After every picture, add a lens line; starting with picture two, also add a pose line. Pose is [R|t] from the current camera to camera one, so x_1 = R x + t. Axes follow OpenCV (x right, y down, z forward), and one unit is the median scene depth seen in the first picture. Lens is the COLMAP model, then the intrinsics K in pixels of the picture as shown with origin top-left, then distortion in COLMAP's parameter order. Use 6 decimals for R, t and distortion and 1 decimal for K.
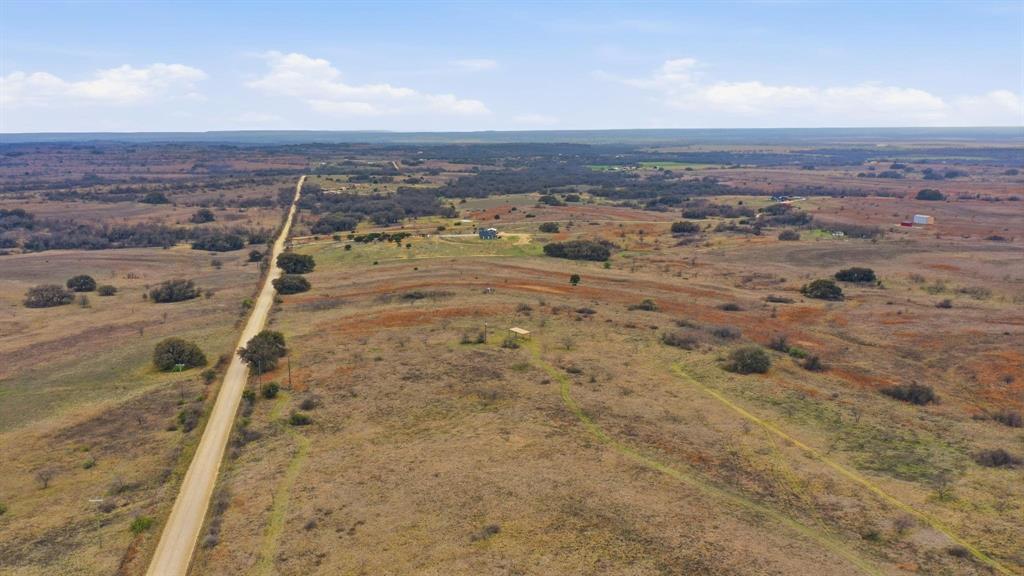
lens RADIAL K [[802.6, 0, 512.0], [0, 802.6, 288.0], [0, 0, 1]] dist [-0.002242, 0.001298]
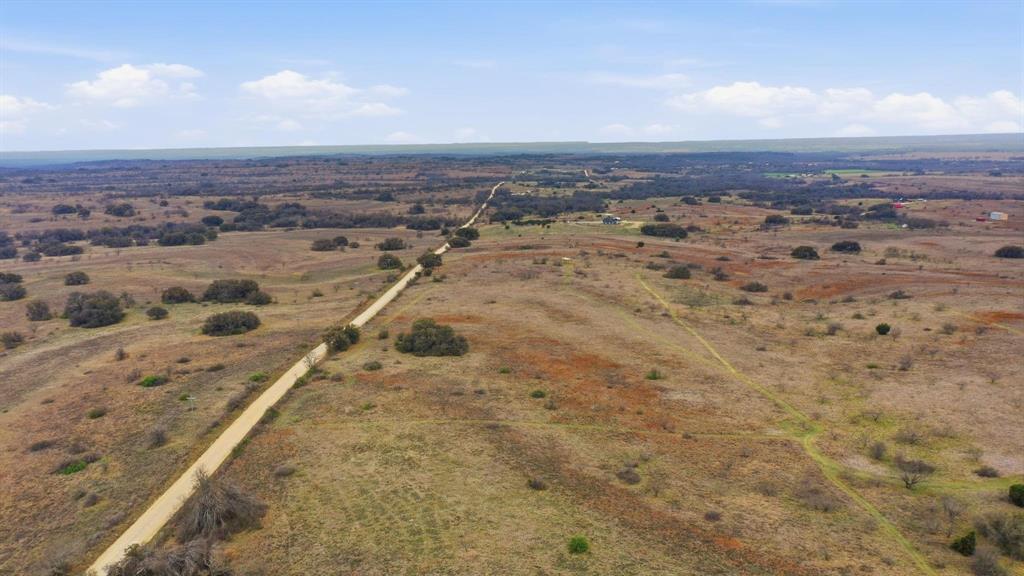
lens RADIAL K [[802.6, 0, 512.0], [0, 802.6, 288.0], [0, 0, 1]] dist [-0.002242, 0.001298]
pose [[0.965602, 0.033189, -0.257897, 0.095284], [-0.036326, 0.999313, -0.007406, 0.036334], [0.257474, 0.016519, 0.966144, -0.204661]]
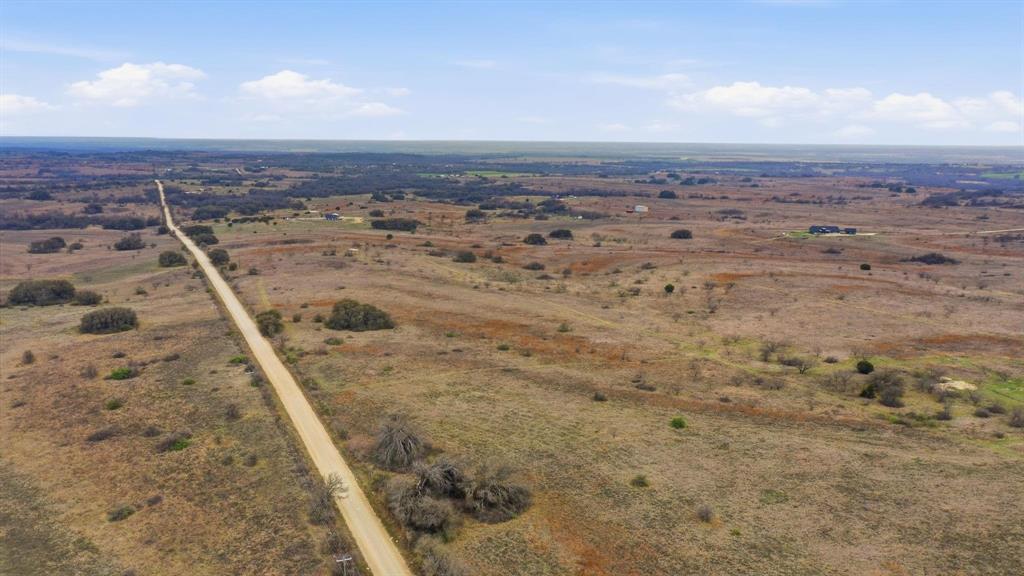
lens RADIAL K [[802.6, 0, 512.0], [0, 802.6, 288.0], [0, 0, 1]] dist [-0.002242, 0.001298]
pose [[0.980495, -0.021227, 0.195393, 0.001138], [0.023775, 0.999660, -0.010703, 0.046118], [-0.195099, 0.015139, 0.980667, -0.251426]]
